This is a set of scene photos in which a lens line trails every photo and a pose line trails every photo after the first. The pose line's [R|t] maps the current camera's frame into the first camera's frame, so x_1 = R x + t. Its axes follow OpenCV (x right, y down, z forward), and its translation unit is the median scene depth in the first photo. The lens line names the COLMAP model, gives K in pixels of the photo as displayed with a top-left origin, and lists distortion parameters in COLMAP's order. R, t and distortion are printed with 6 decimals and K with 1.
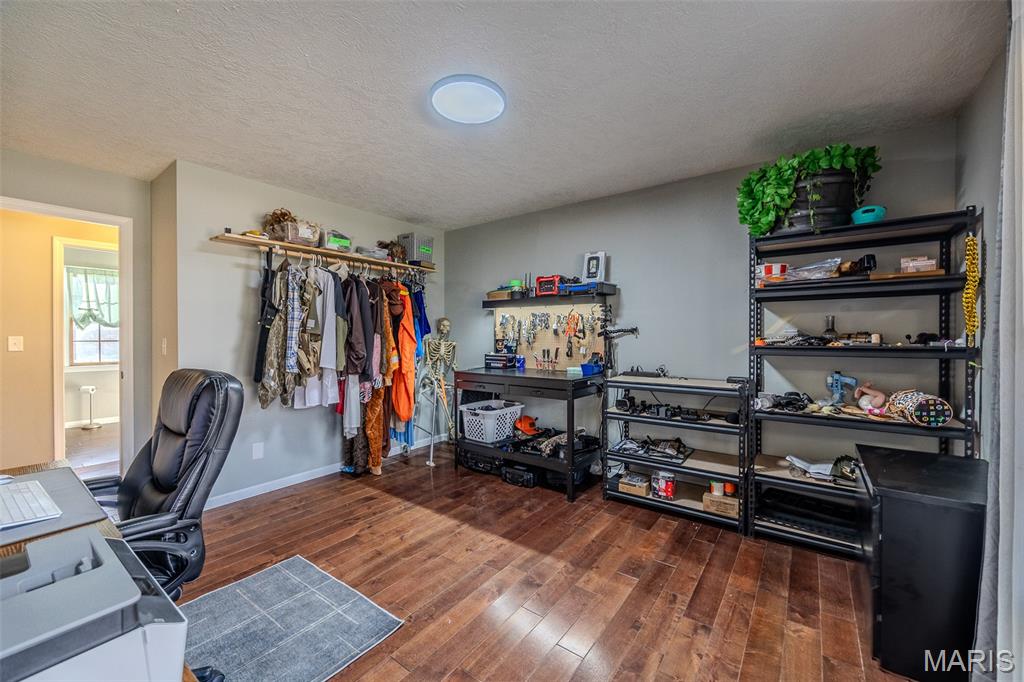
lens RADIAL K [[386.6, 0, 515.9], [0, 386.6, 339.2], [0, 0, 1]] dist [-0.006188, 0.000409]
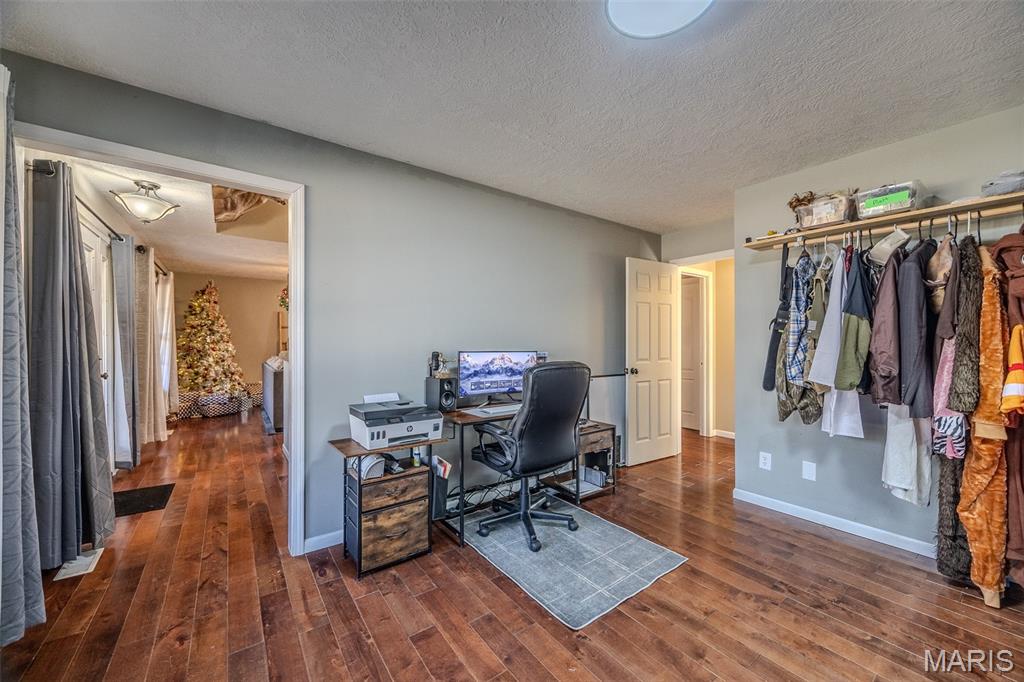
lens RADIAL K [[386.6, 0, 506.6], [0, 386.6, 338.1], [0, 0, 1]] dist [-0.006188, 0.000409]
pose [[-0.291066, -0.002925, -0.956699, 0.381859], [-0.008121, 0.999967, -0.000587, -0.009291], [0.956669, 0.007598, -0.291080, 0.588866]]
